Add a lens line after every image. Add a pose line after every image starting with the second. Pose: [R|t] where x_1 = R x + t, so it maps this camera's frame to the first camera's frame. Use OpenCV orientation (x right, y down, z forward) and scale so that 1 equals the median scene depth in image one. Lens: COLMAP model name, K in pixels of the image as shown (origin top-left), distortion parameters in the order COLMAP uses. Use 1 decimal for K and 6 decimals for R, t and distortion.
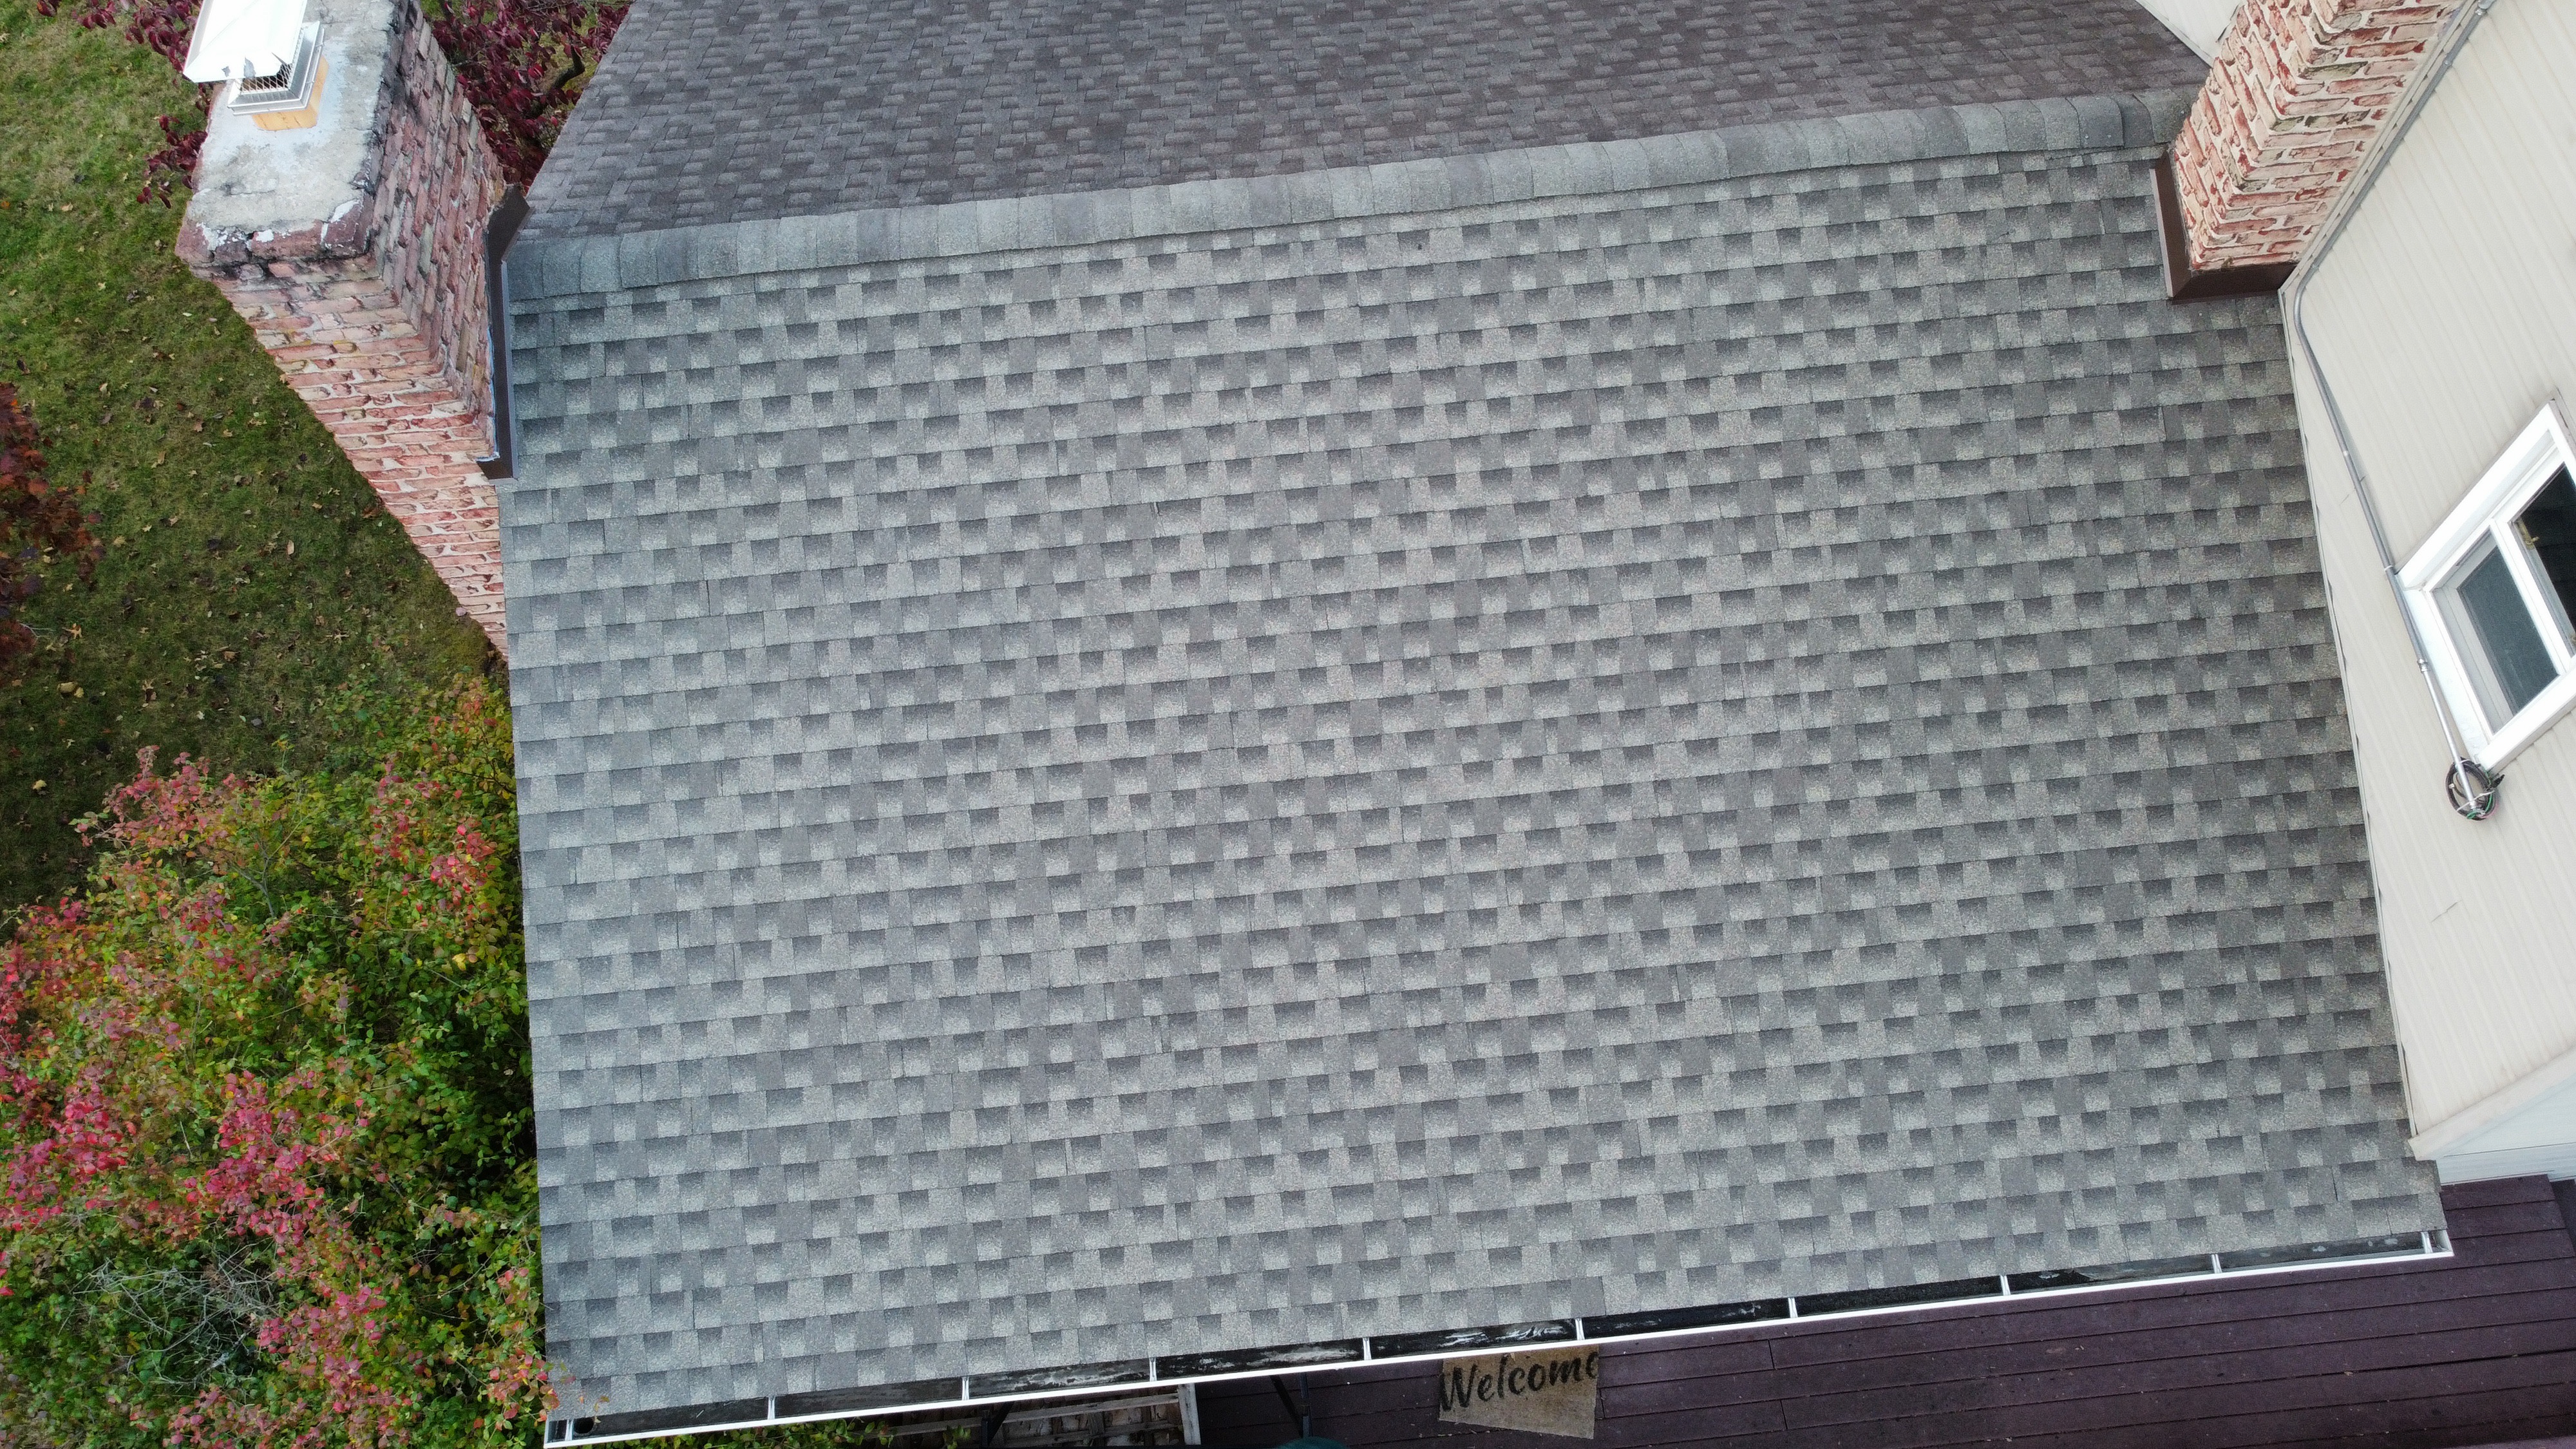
lens RADIAL K [[1918.5, 0, 1274.5], [0, 1918.5, 716.4], [0, 0, 1]] dist [-0.007374, 0.004996]
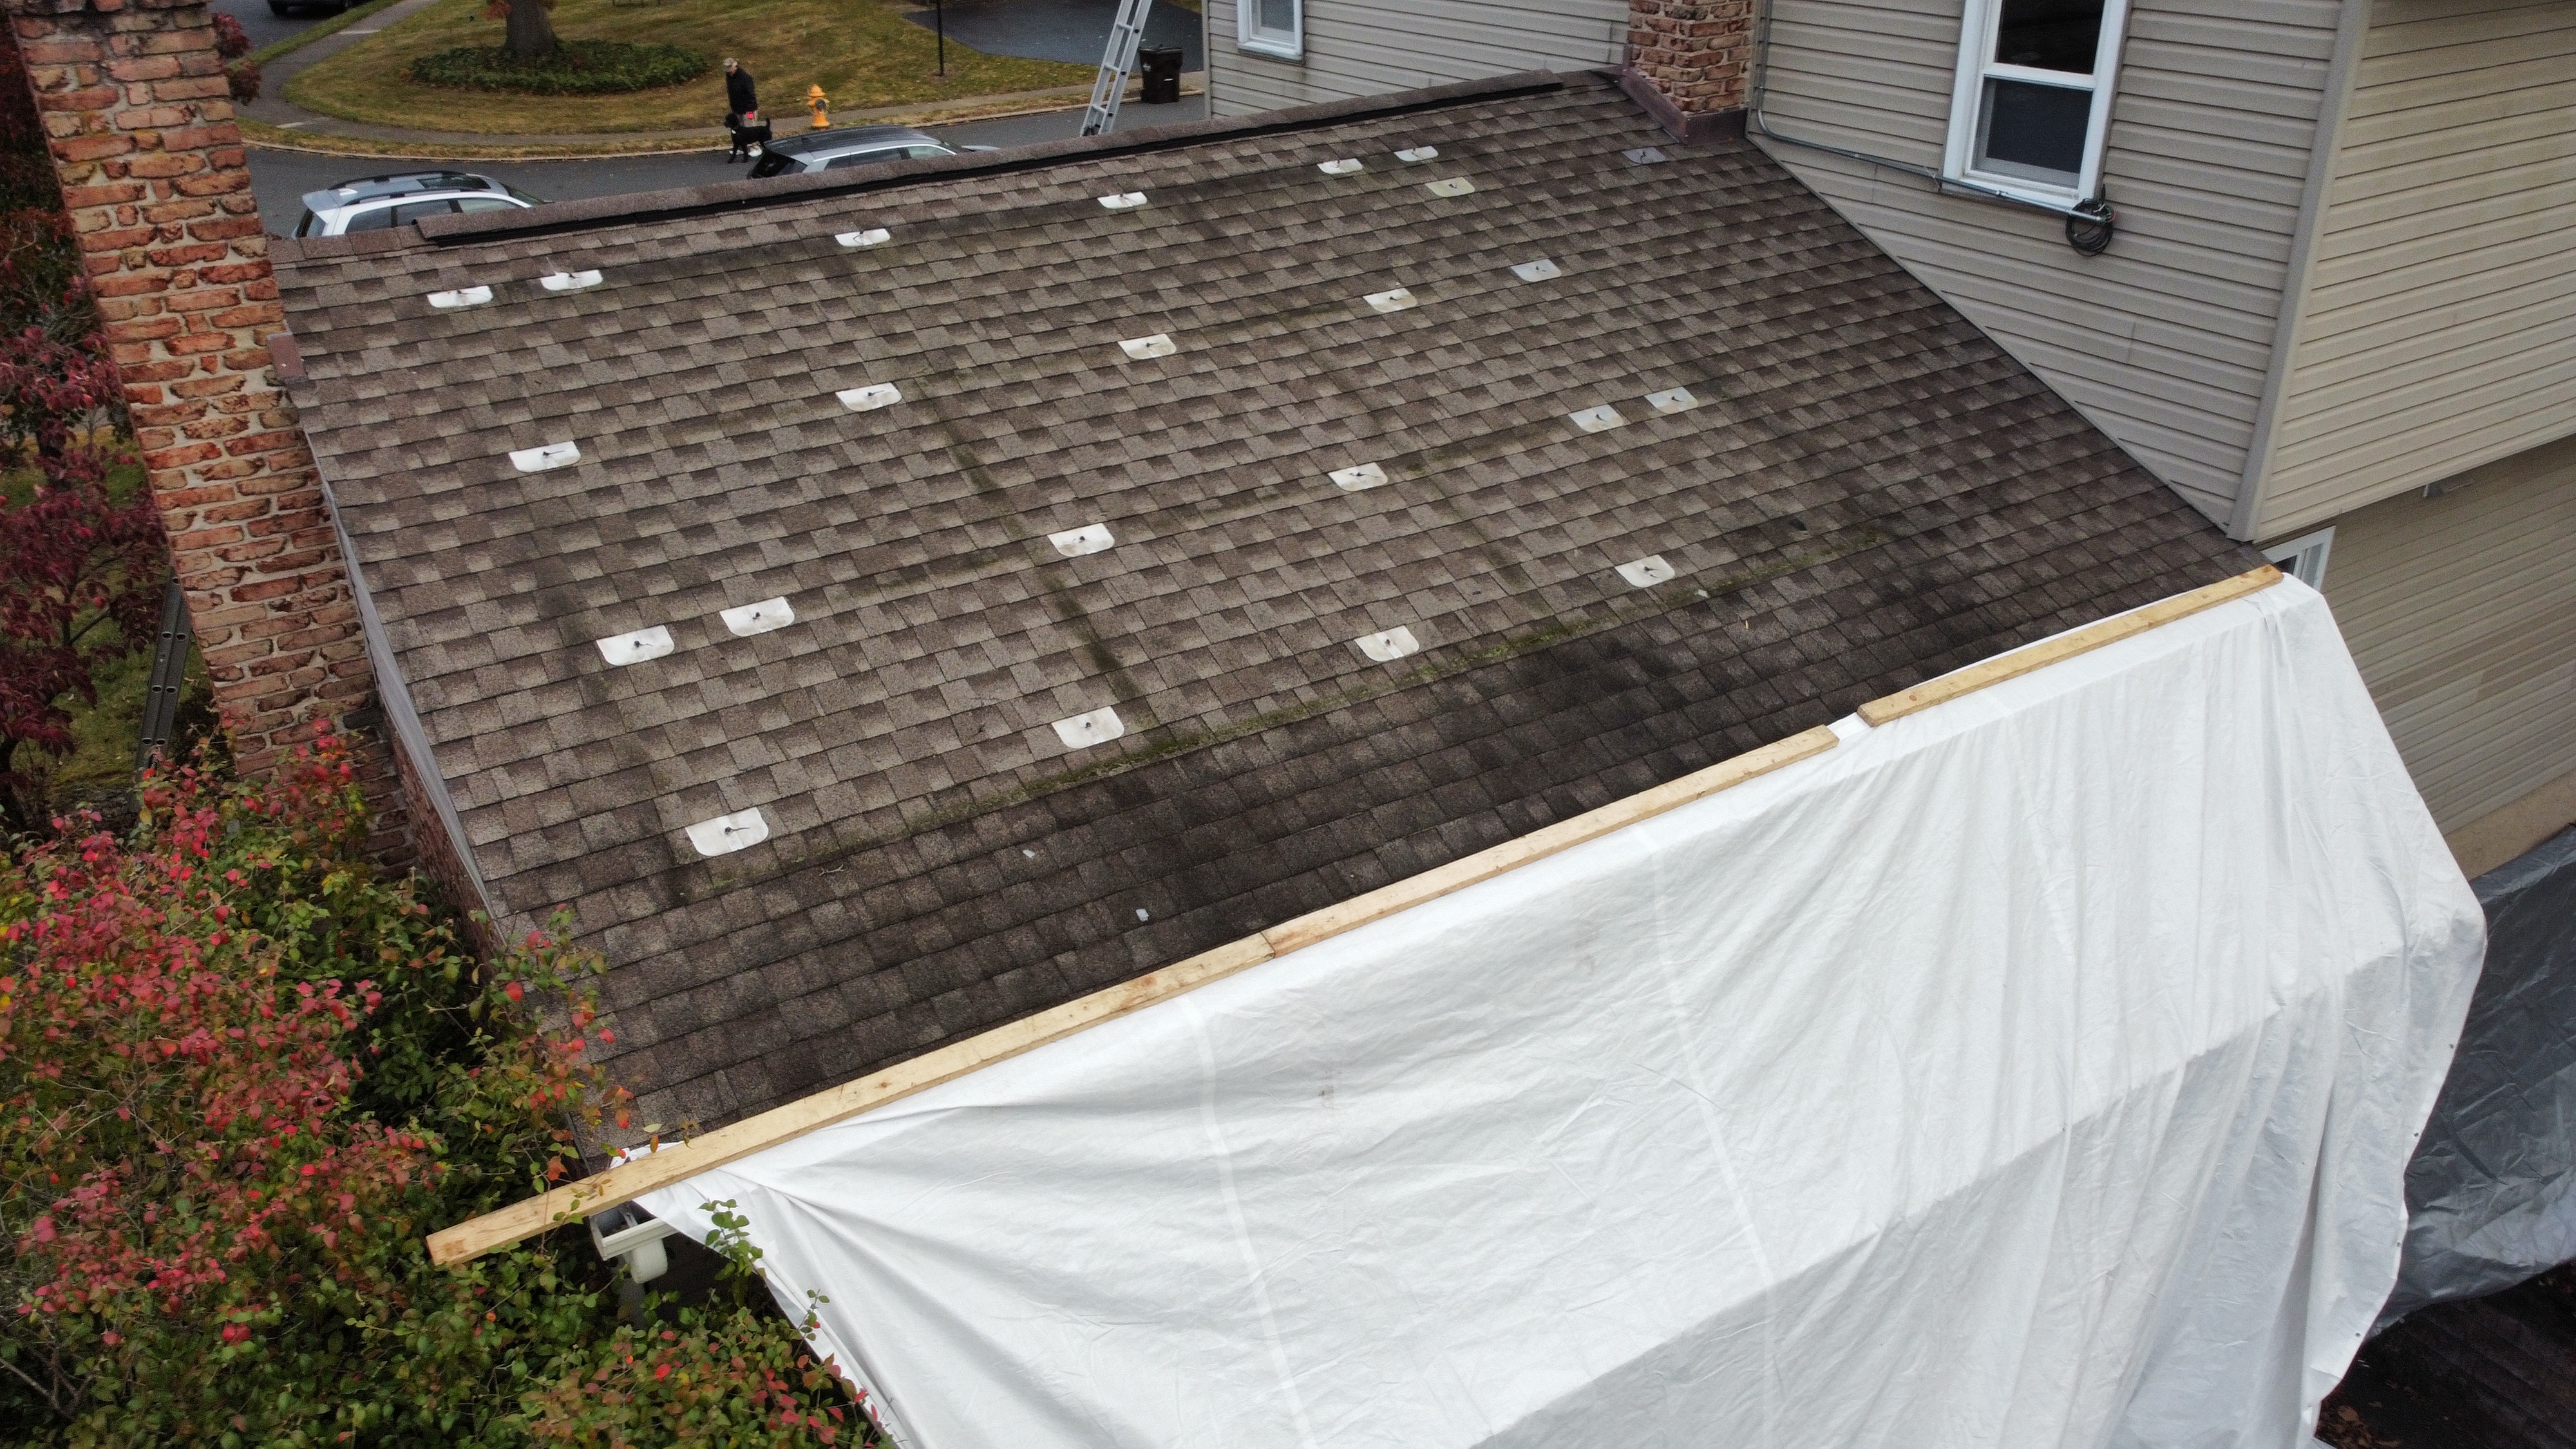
lens RADIAL K [[1918.5, 0, 1268.6], [0, 1918.5, 740.7], [0, 0, 1]] dist [-0.007374, 0.004996]
pose [[0.893588, -0.193433, 0.405073, -0.385818], [0.391455, 0.777432, -0.492304, 0.627640], [-0.219689, 0.598484, 0.770424, 0.303934]]
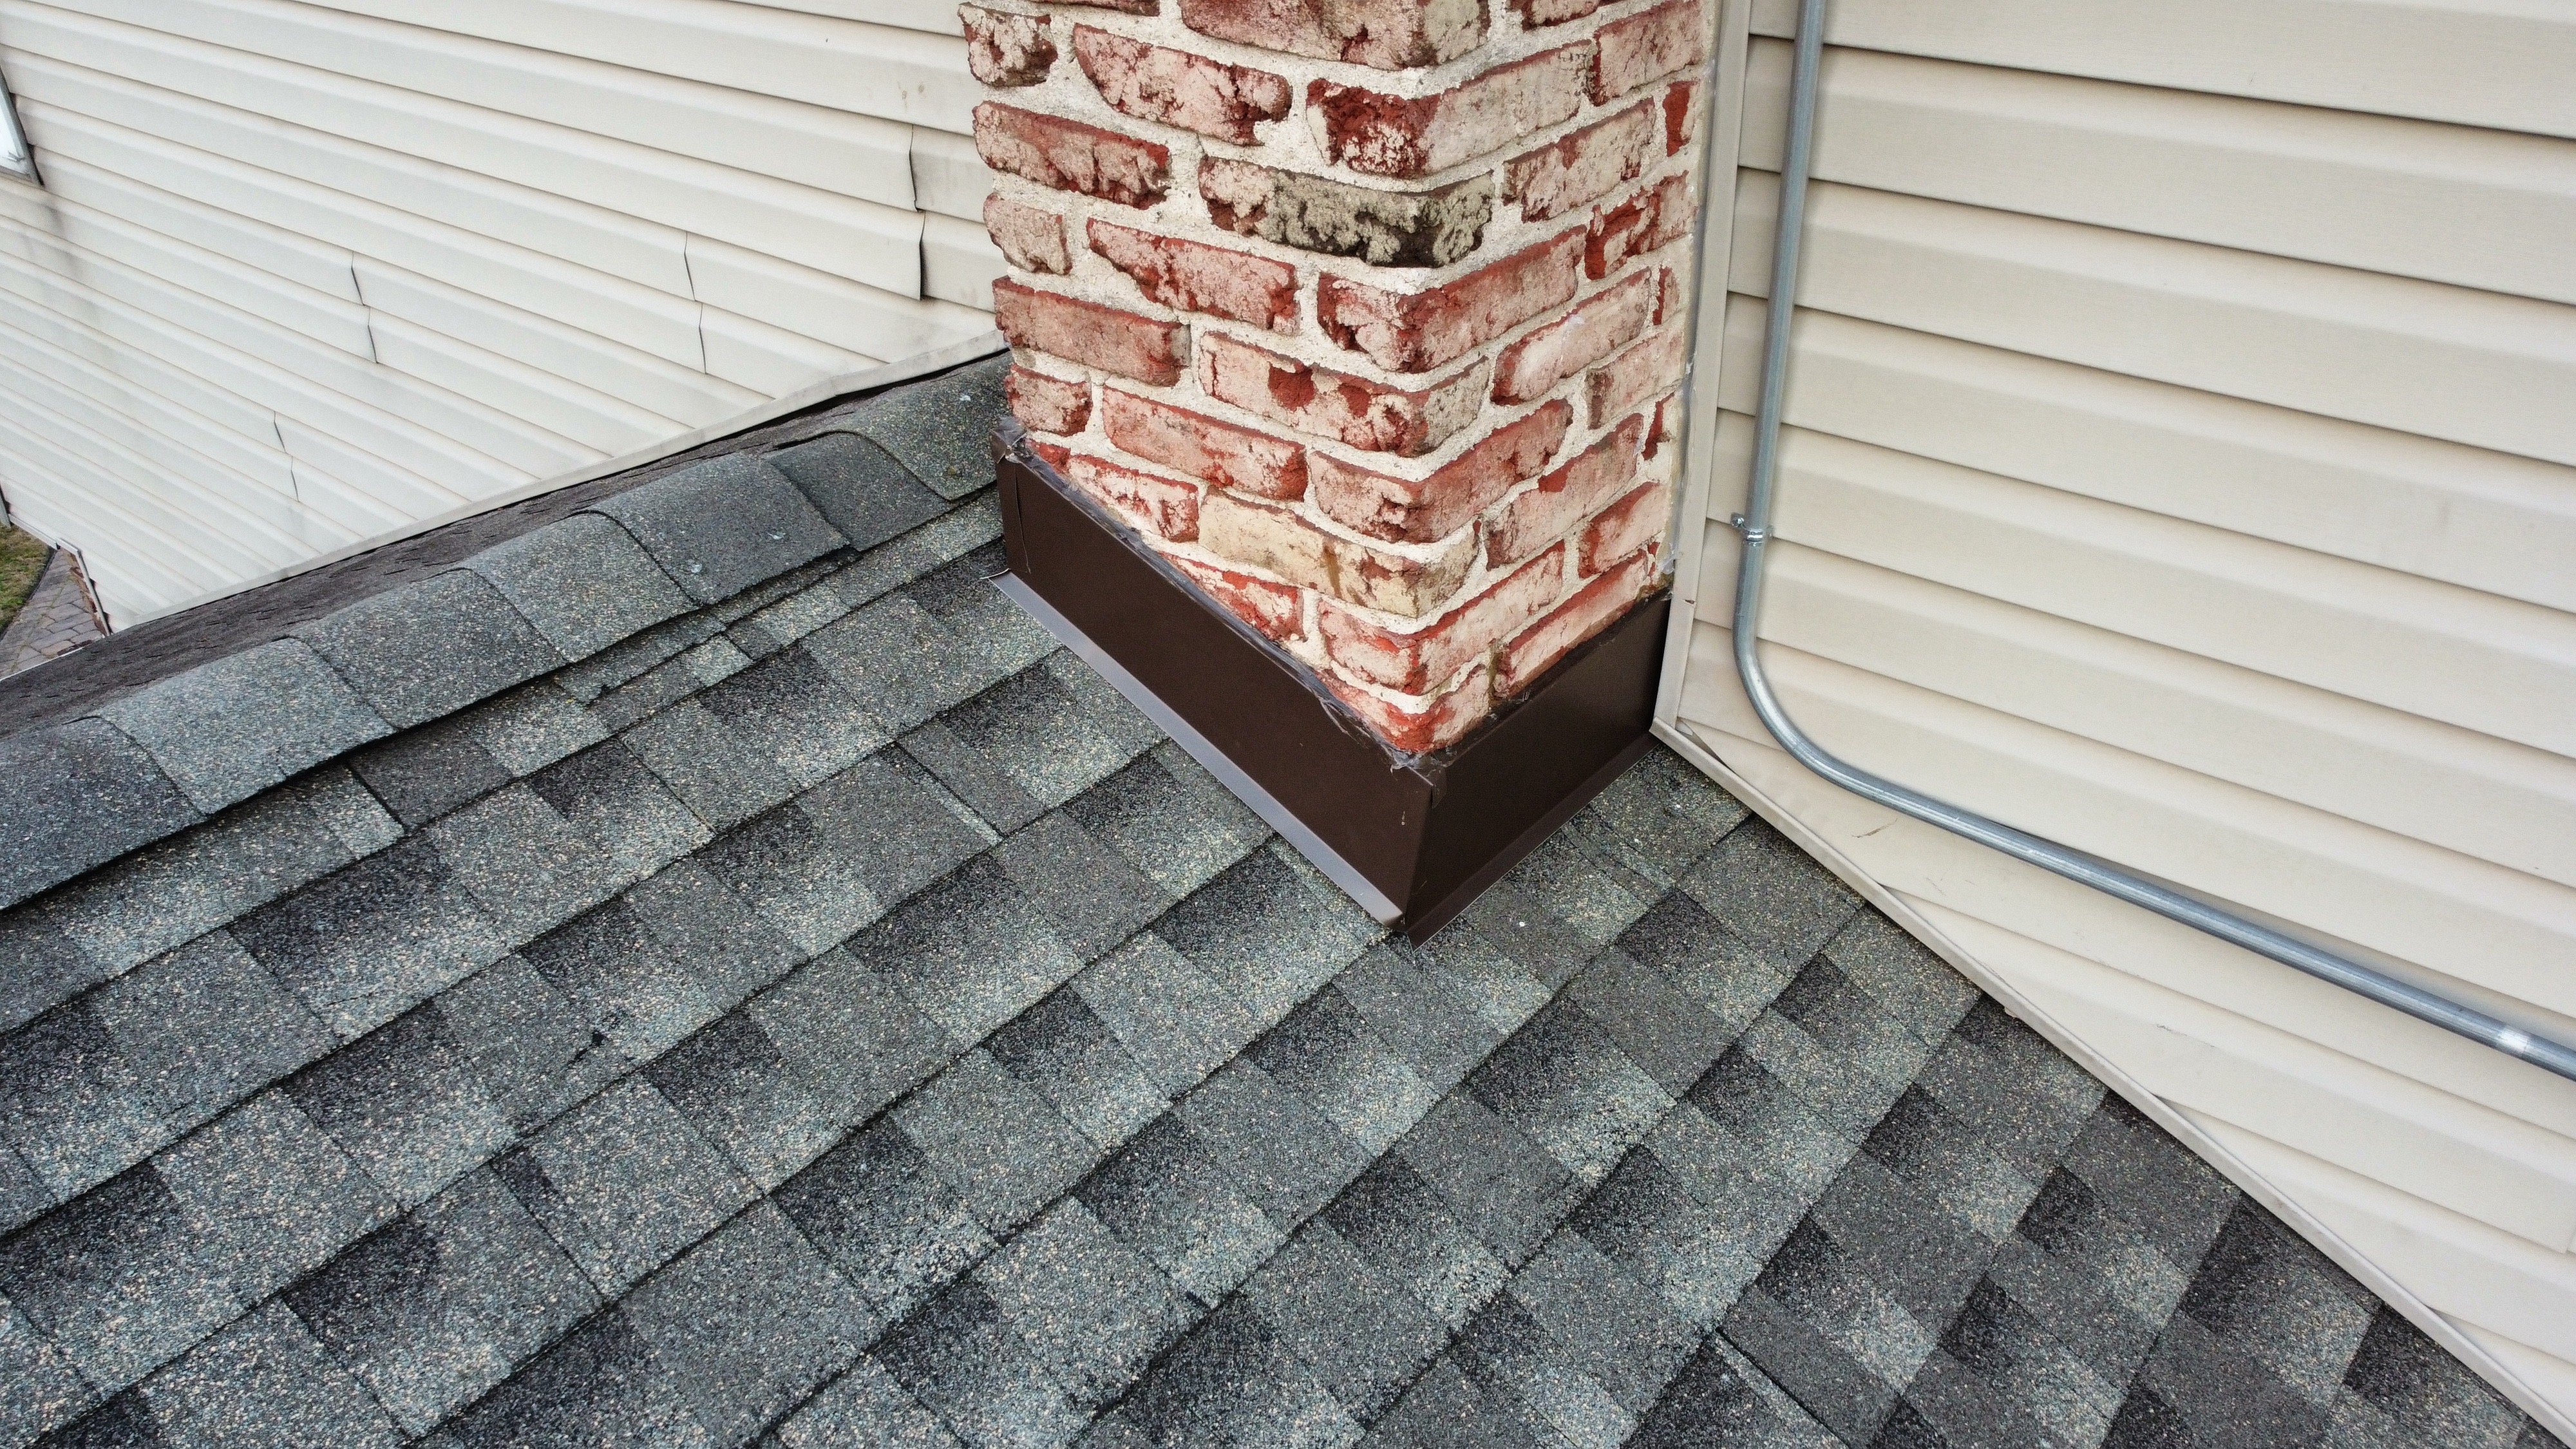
lens RADIAL K [[1918.5, 0, 1275.8], [0, 1918.5, 714.3], [0, 0, 1]] dist [-0.007374, 0.004996]
pose [[0.707050, -0.356099, 0.610961, 0.328245], [0.628359, 0.712711, -0.311781, -0.174448], [-0.324414, 0.604348, 0.727680, 0.826147]]
